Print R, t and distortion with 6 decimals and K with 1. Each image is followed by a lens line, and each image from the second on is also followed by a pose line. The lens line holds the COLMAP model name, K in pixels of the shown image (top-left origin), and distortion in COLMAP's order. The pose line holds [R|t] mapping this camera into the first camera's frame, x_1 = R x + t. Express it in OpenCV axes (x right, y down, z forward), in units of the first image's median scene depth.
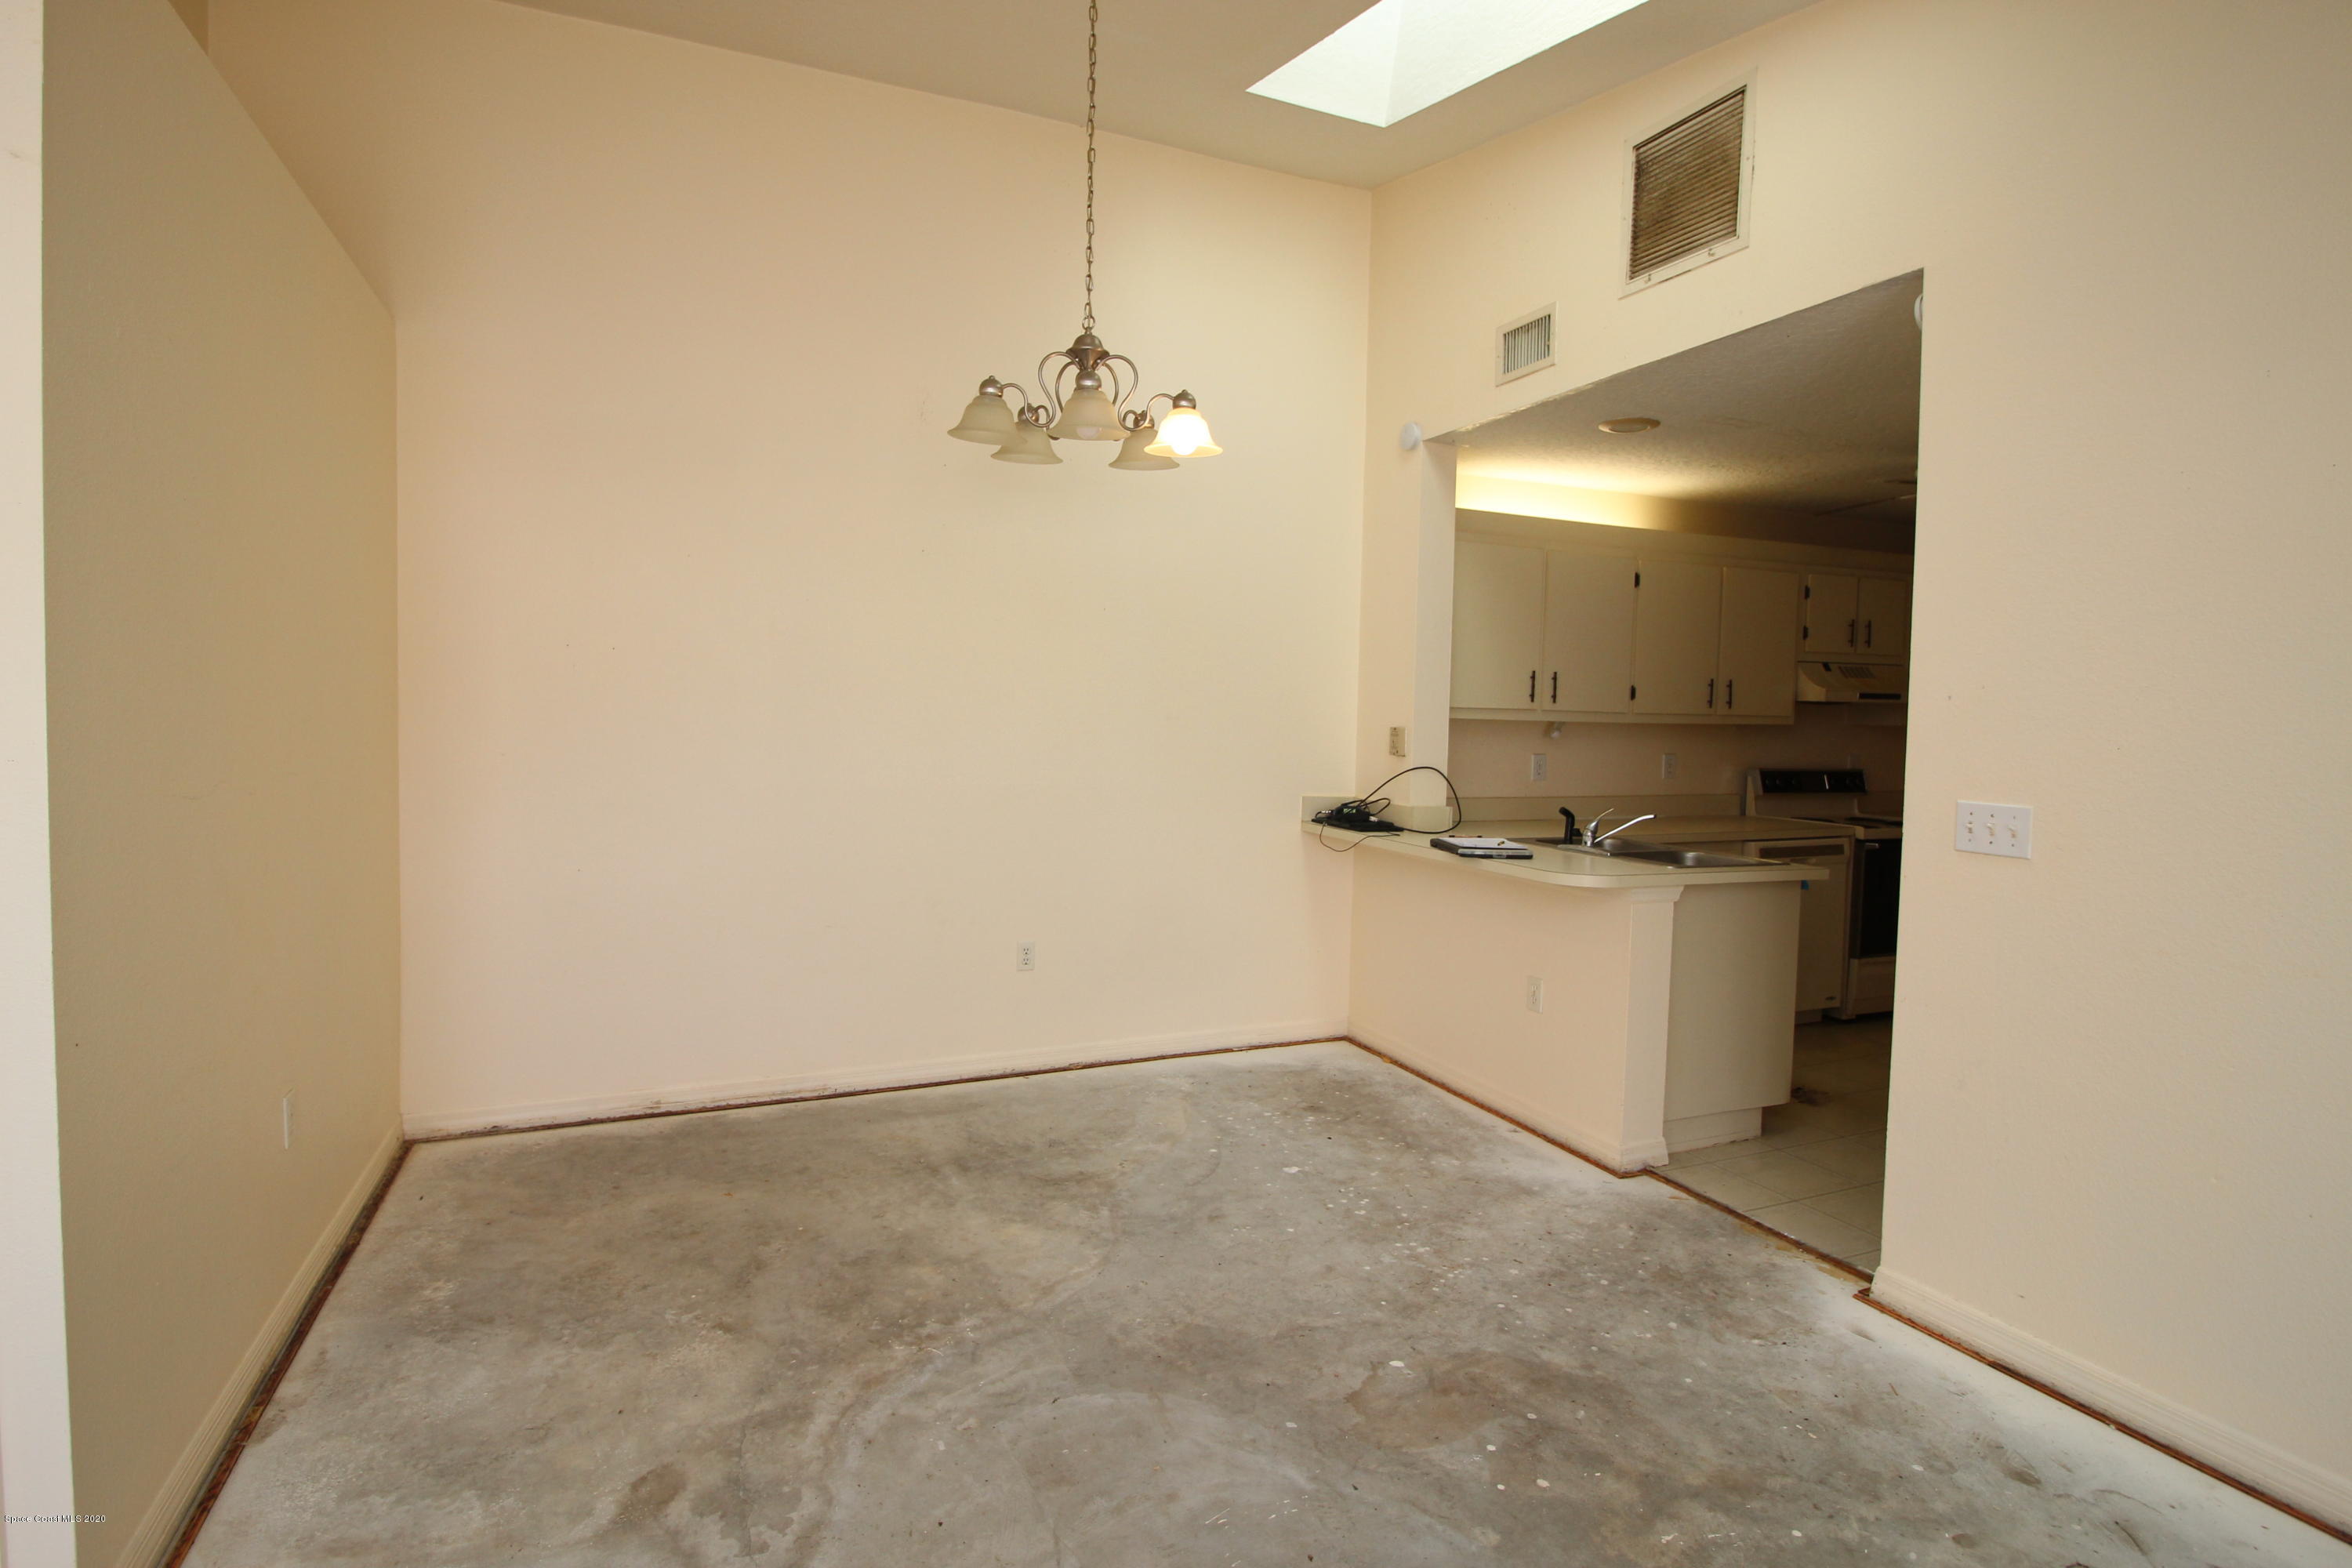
lens RADIAL K [[1164.3, 0, 1161.0], [0, 1164.3, 762.0], [0, 0, 1]] dist [-0.003035, -0.007006]
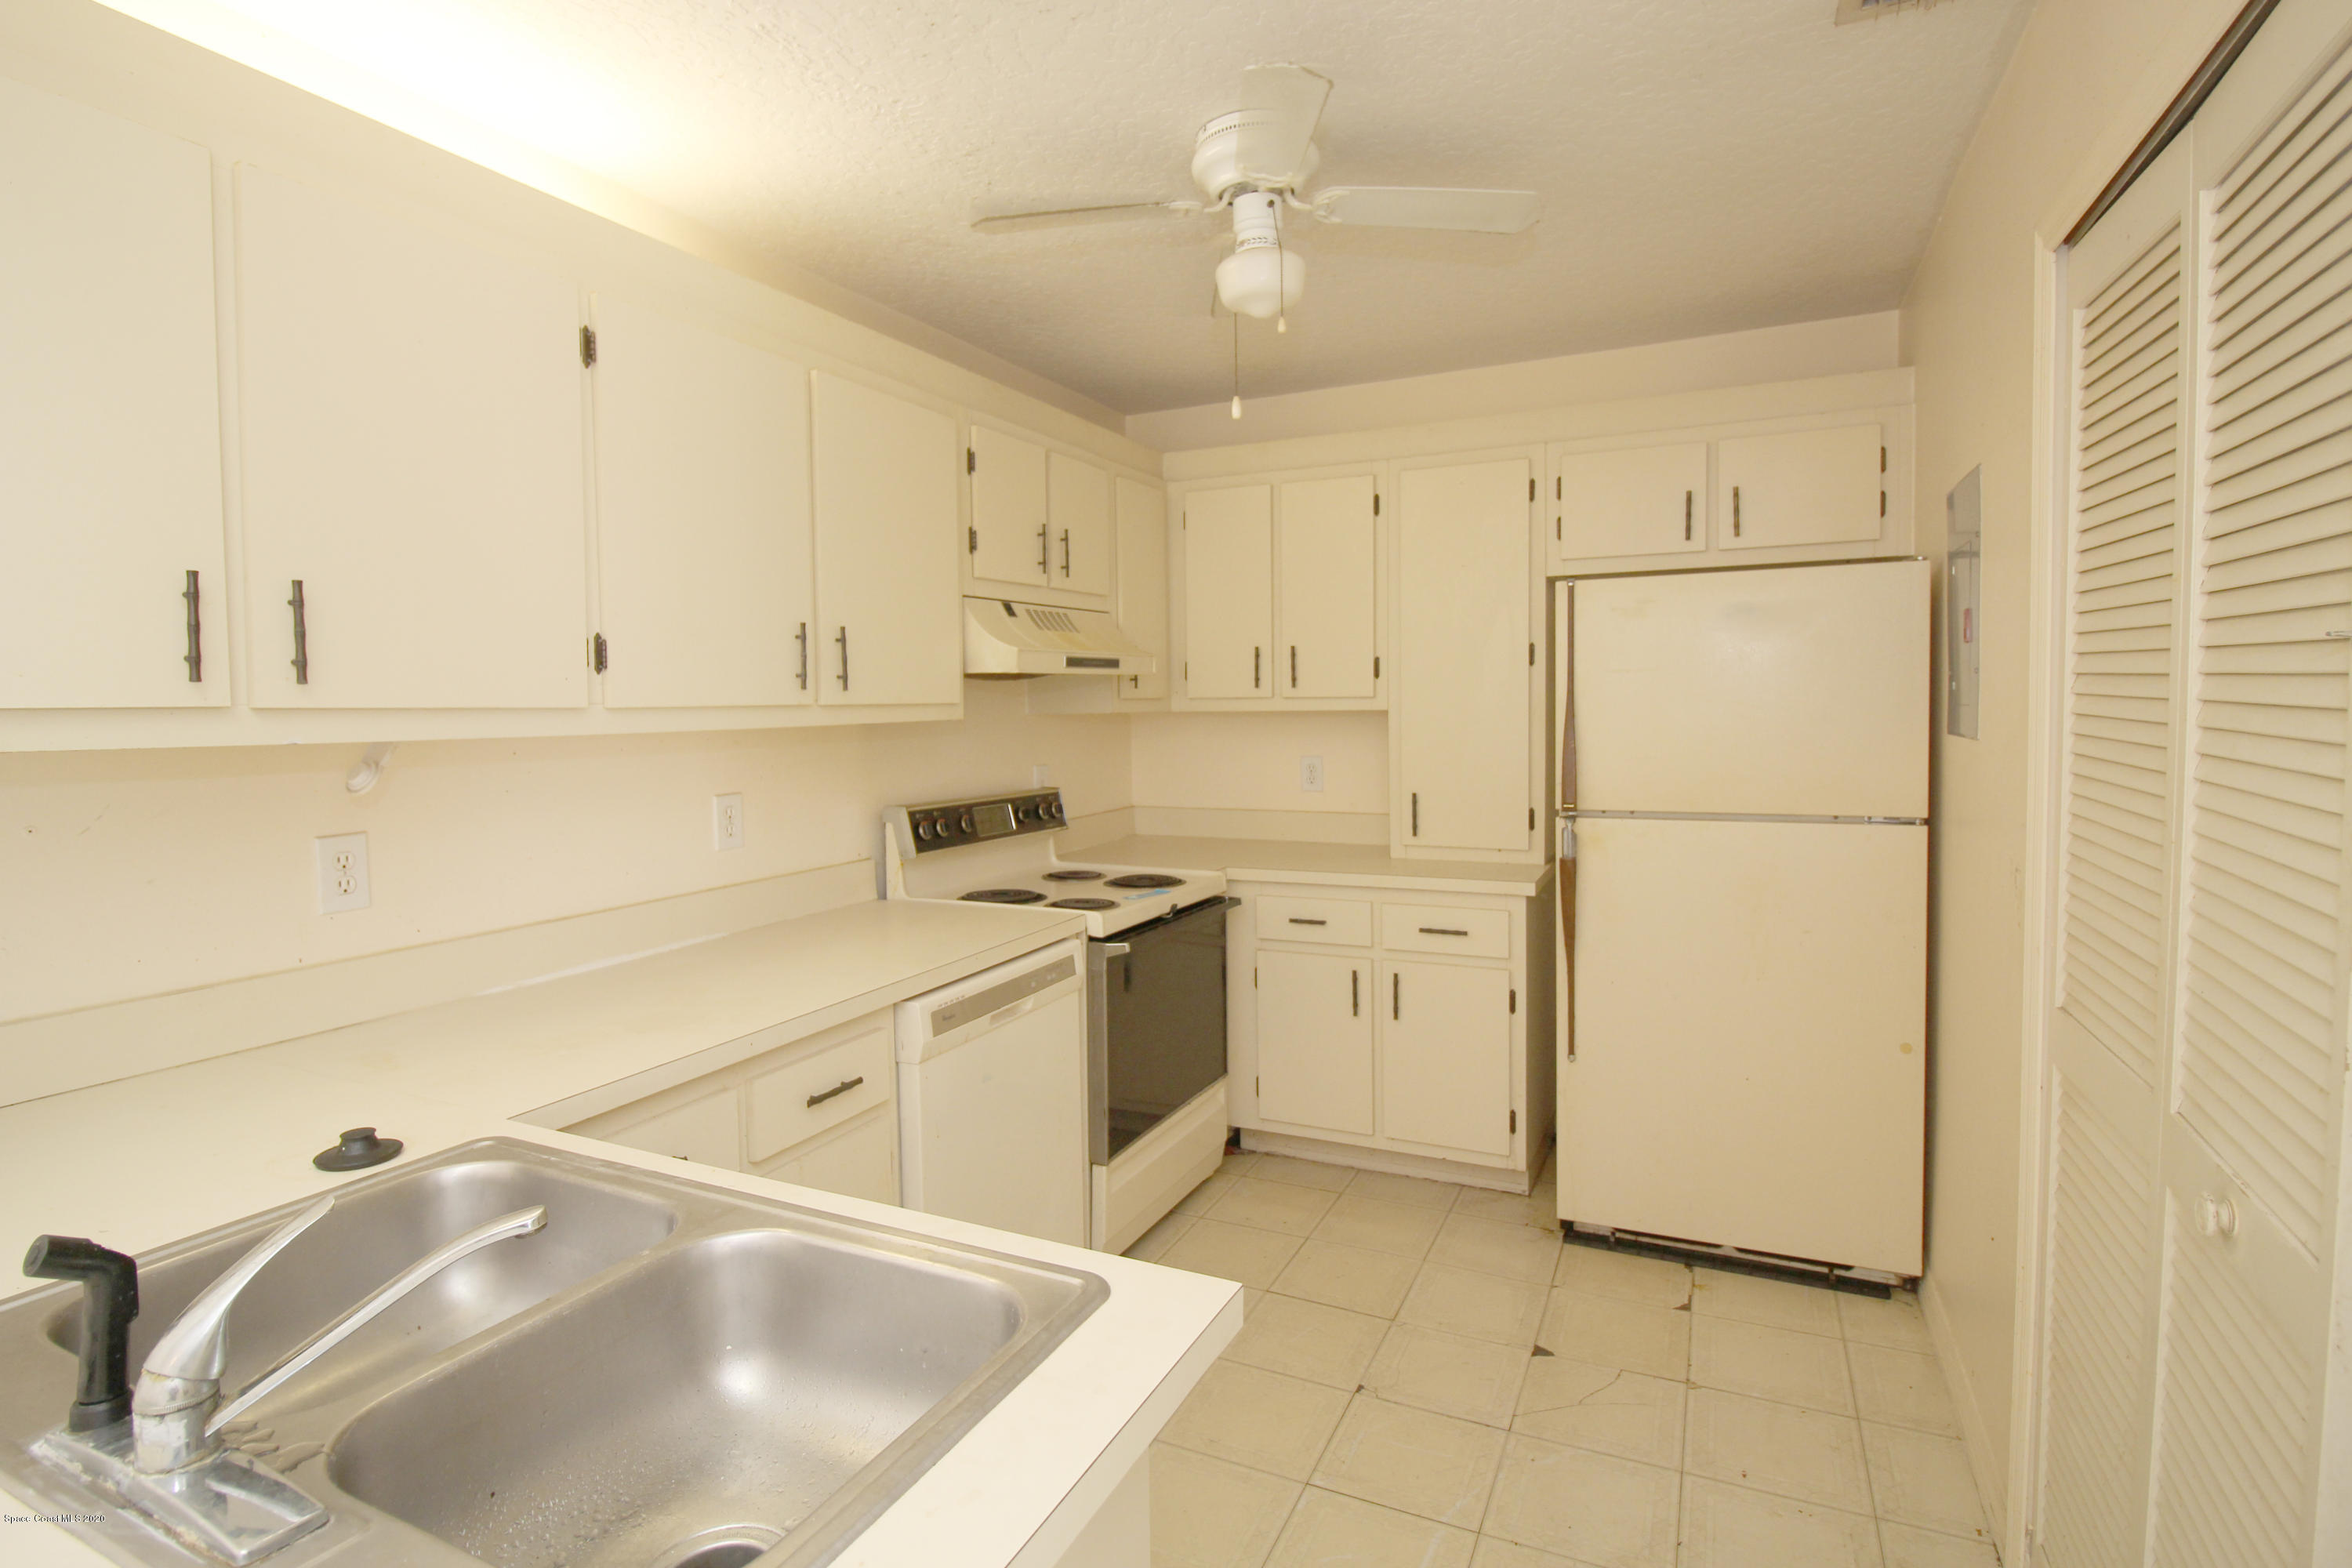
lens RADIAL K [[1164.3, 0, 1160.2], [0, 1164.3, 771.2], [0, 0, 1]] dist [-0.003035, -0.007006]
pose [[0.751830, -0.066345, 0.656011, 0.272586], [0.053953, 0.997779, 0.039076, -0.024844], [-0.657146, 0.006015, 0.753739, 0.558878]]
